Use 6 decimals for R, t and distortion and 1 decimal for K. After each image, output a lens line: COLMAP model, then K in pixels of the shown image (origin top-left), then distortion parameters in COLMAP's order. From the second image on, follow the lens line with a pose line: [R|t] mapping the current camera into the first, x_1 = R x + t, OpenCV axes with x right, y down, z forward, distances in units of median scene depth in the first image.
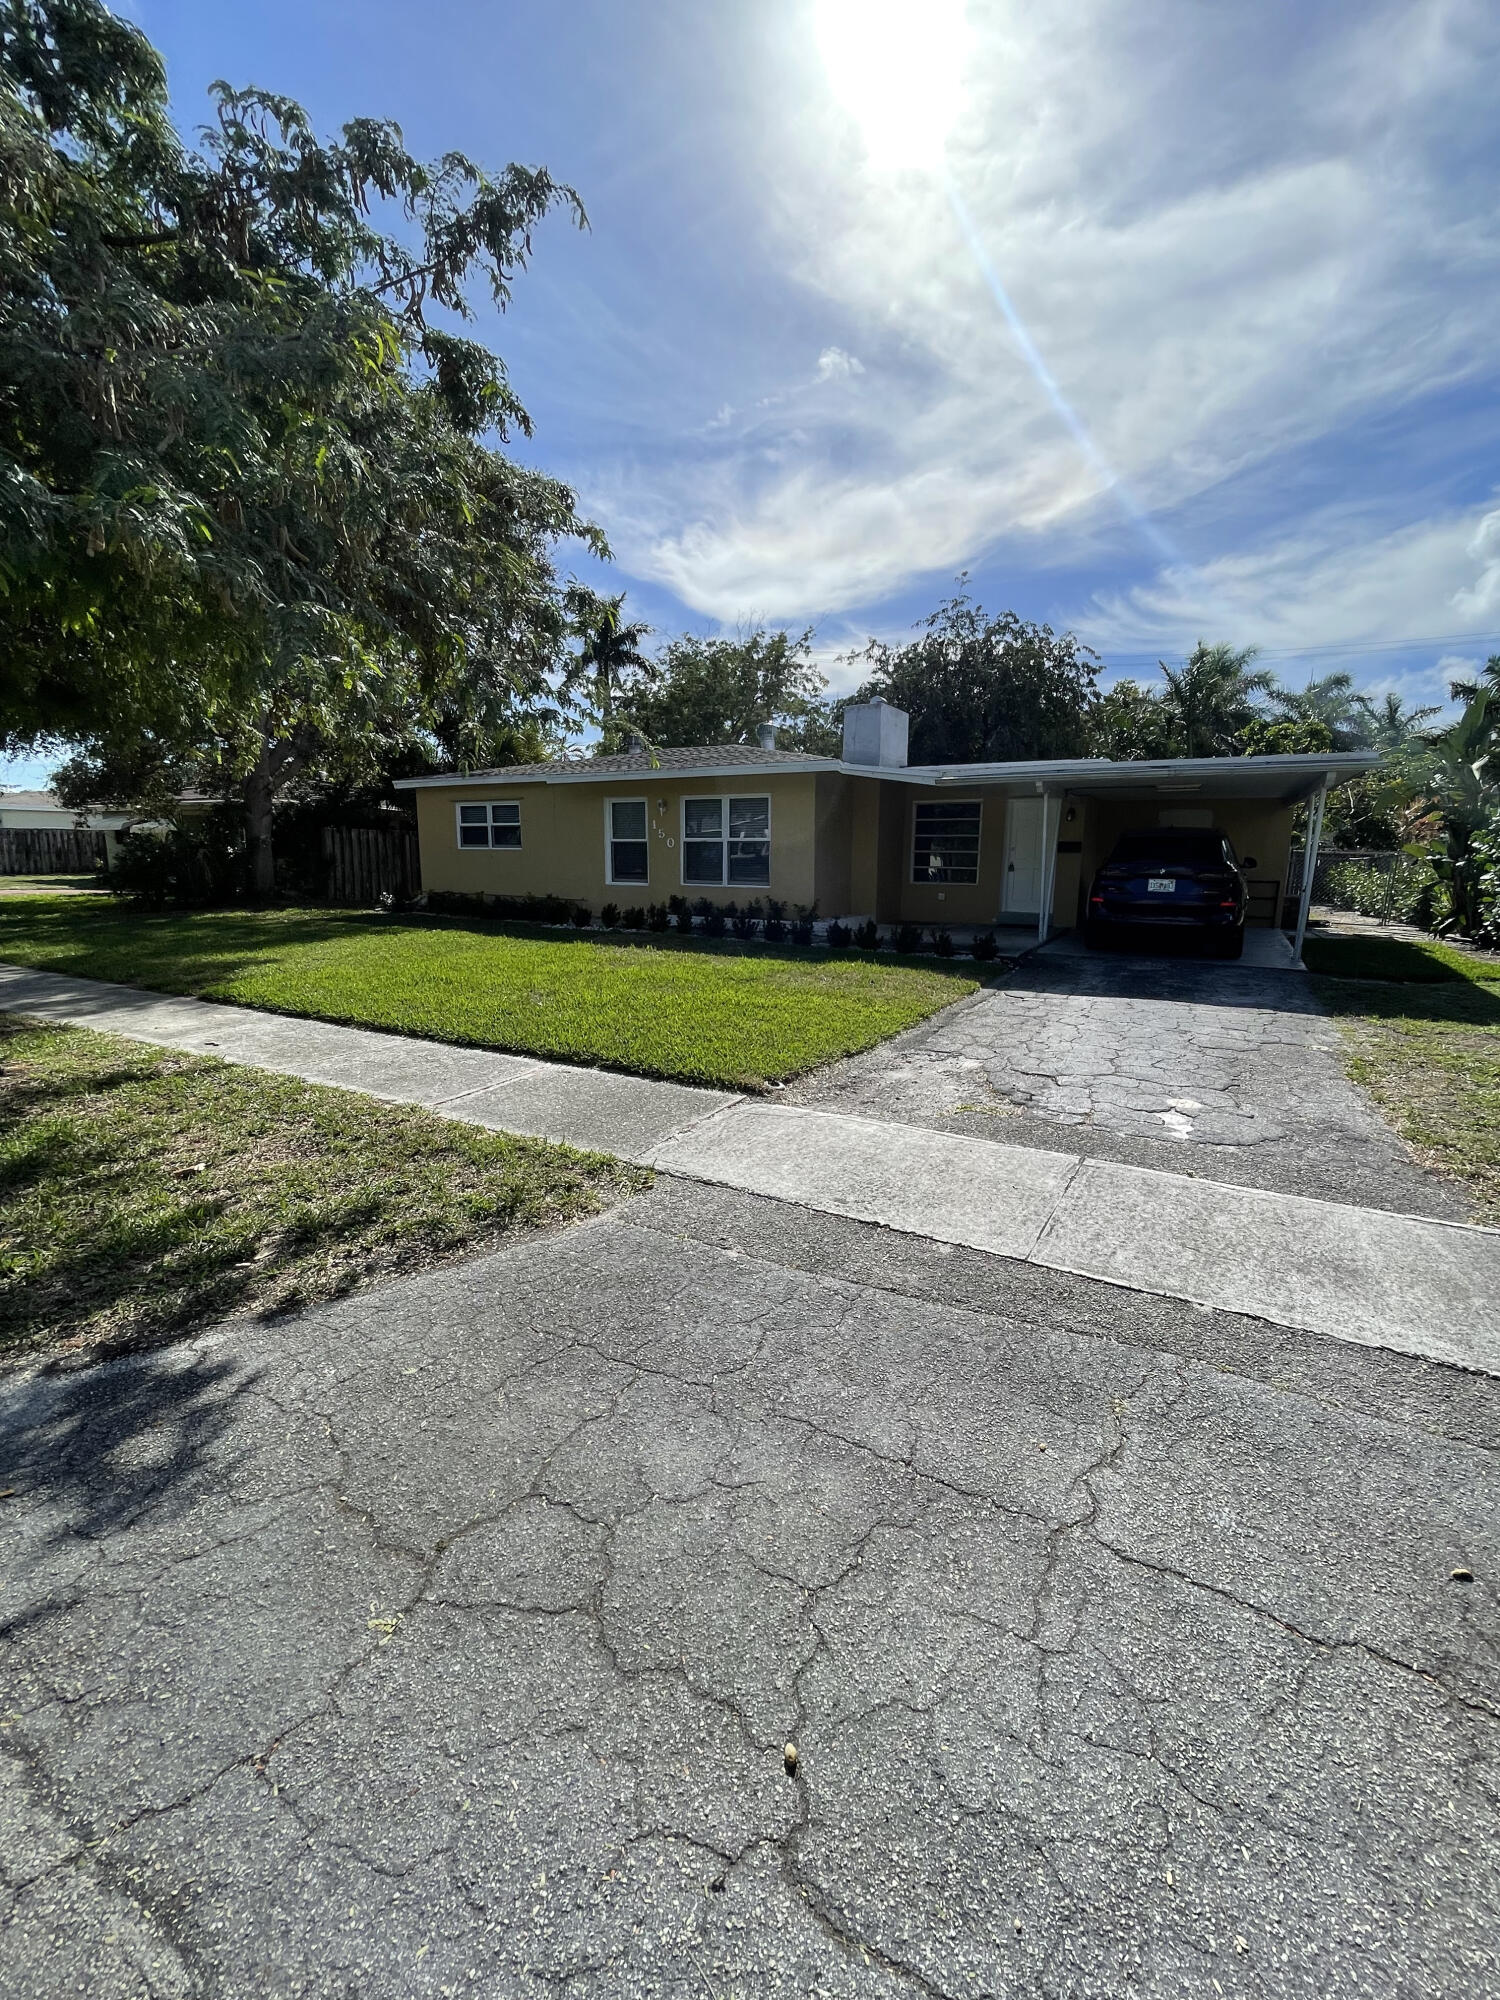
lens RADIAL K [[810.0, 0, 751.7], [0, 810.0, 999.5], [0, 0, 1]] dist [-0.007559, 0.000320]
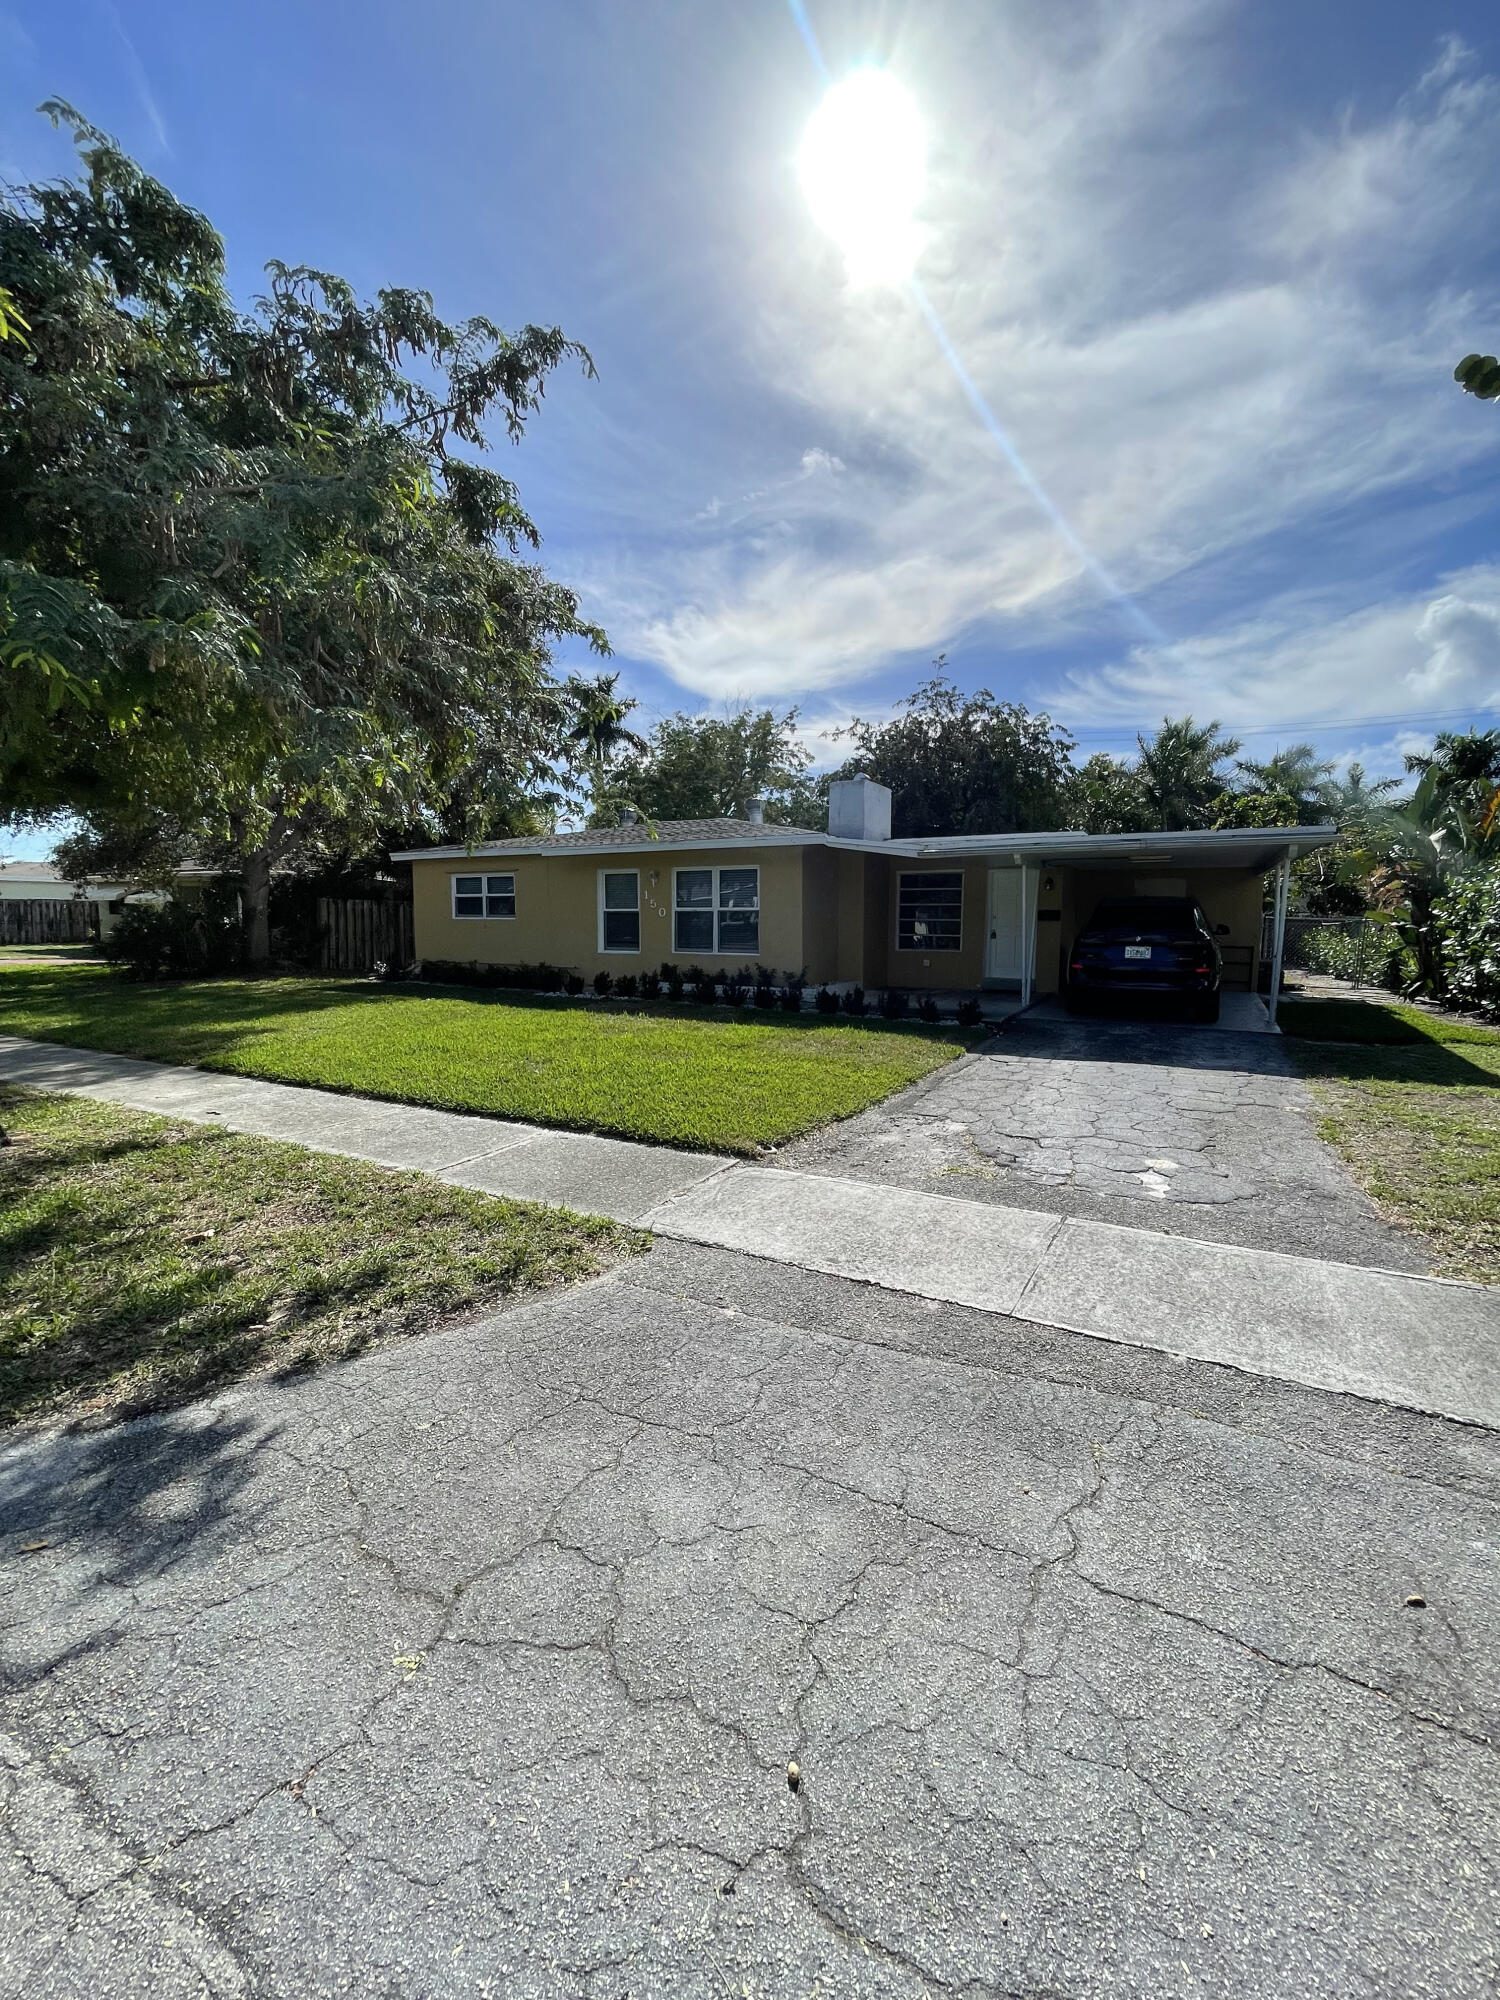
lens RADIAL K [[810.0, 0, 752.5], [0, 810.0, 1000.4], [0, 0, 1]] dist [-0.007559, 0.000320]
pose [[0.999875, -0.005103, 0.014940, -0.004665], [0.006273, 0.996831, -0.079297, -0.001431], [-0.014488, 0.079381, 0.996739, -0.041804]]
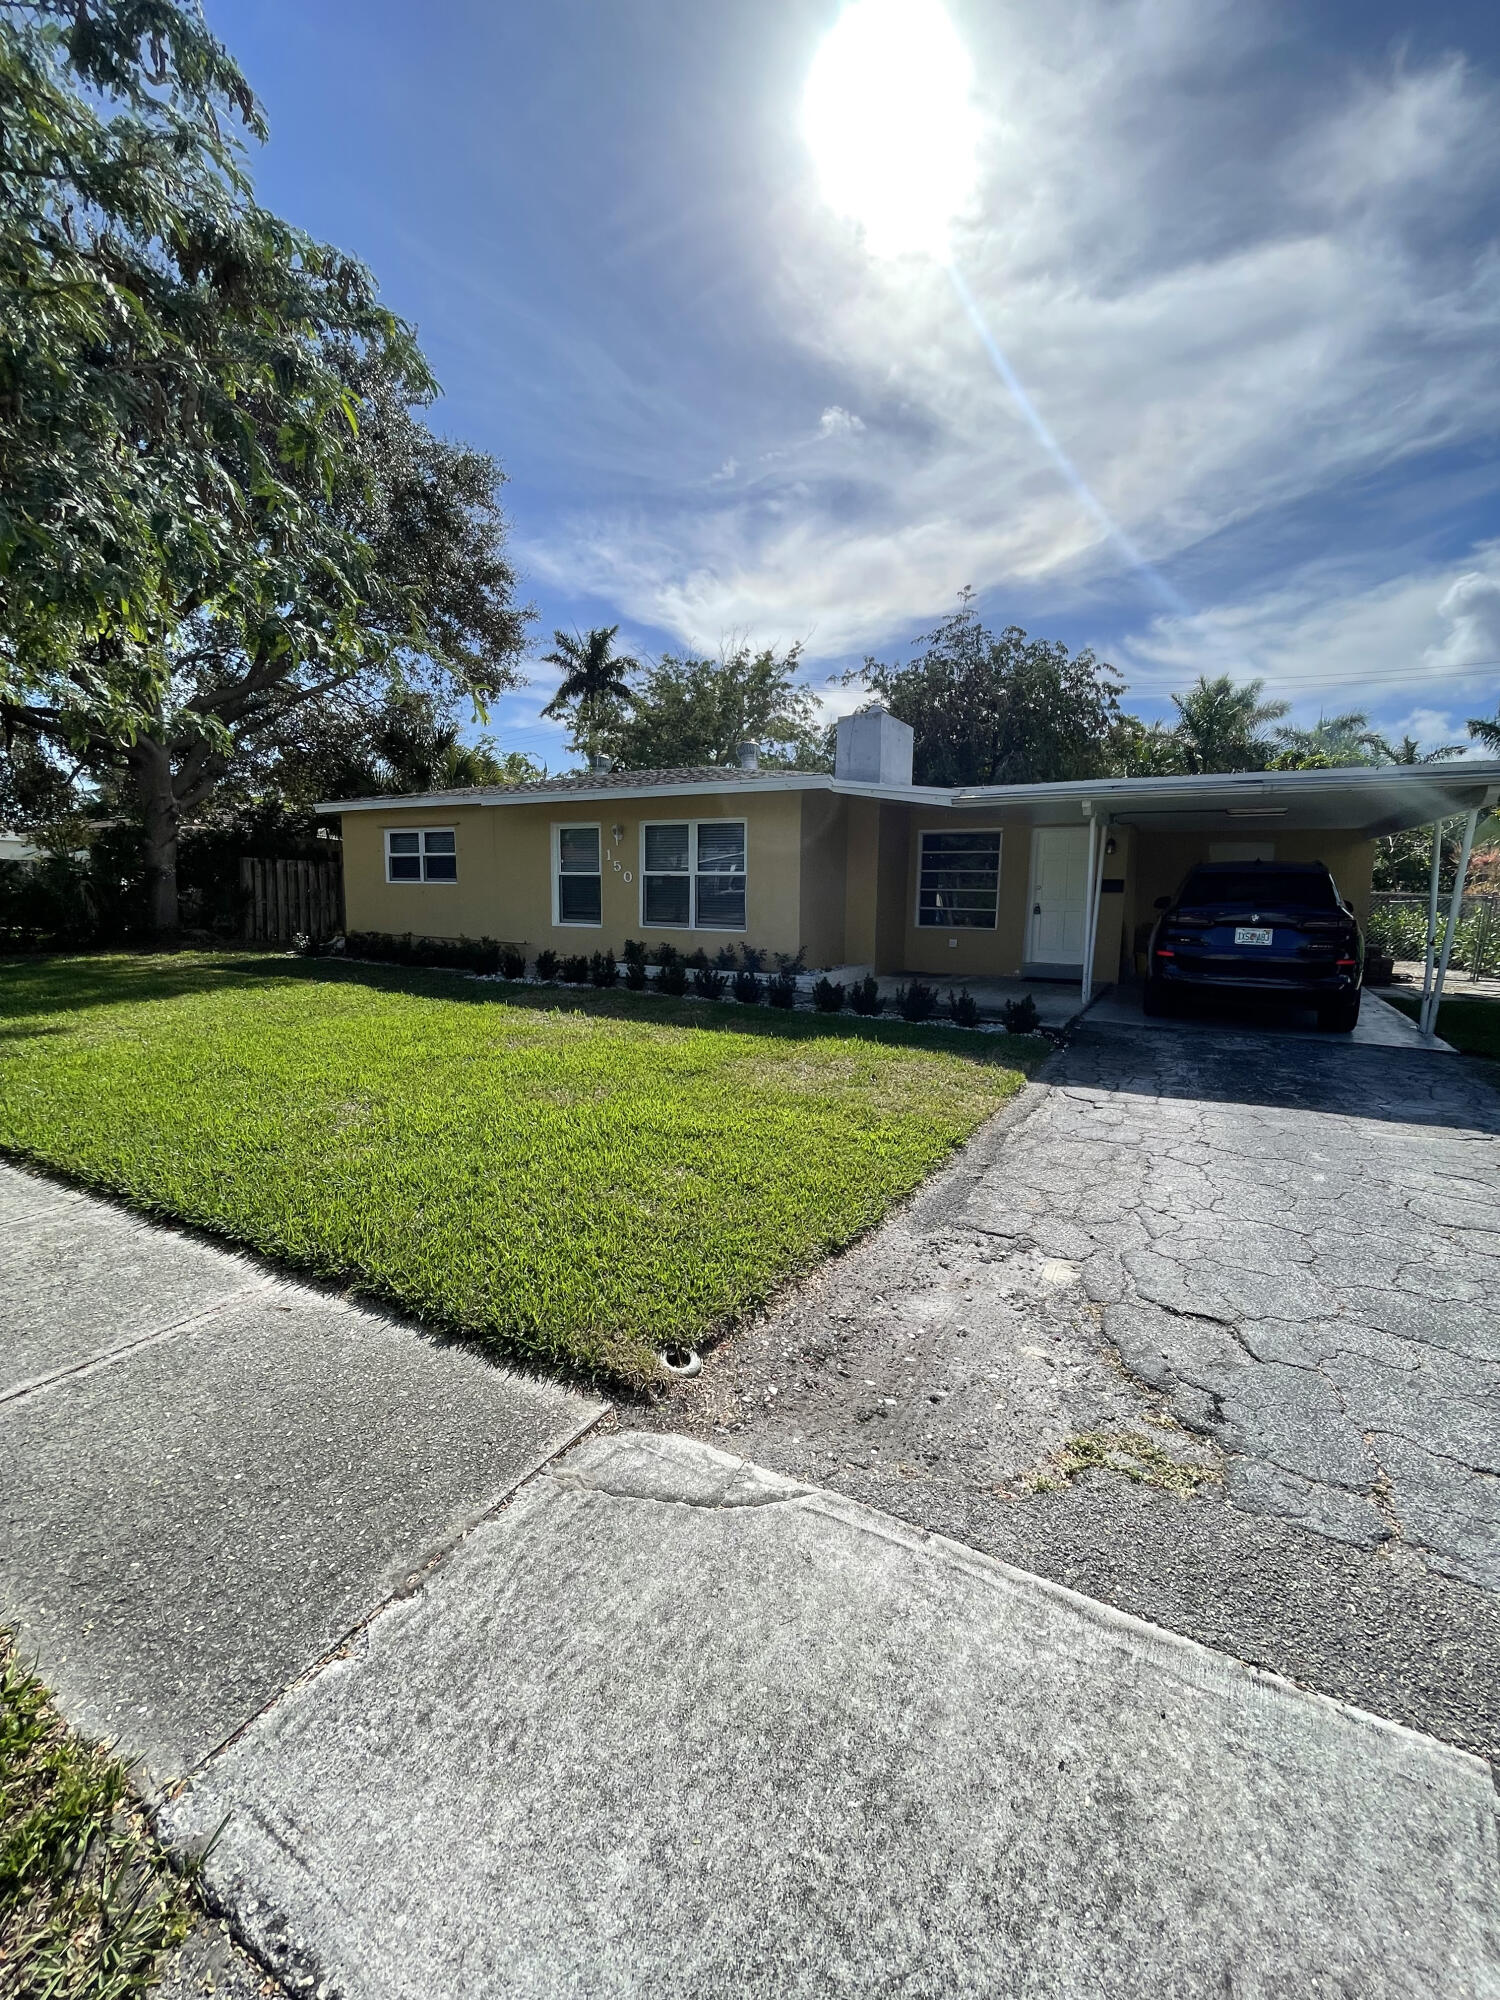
lens RADIAL K [[810.0, 0, 743.9], [0, 810.0, 1005.3], [0, 0, 1]] dist [-0.007559, 0.000320]
pose [[0.999955, 0.008468, -0.004381, 0.068610], [-0.008629, 0.999233, -0.038195, -0.091863], [0.004054, 0.038231, 0.999261, 0.516480]]
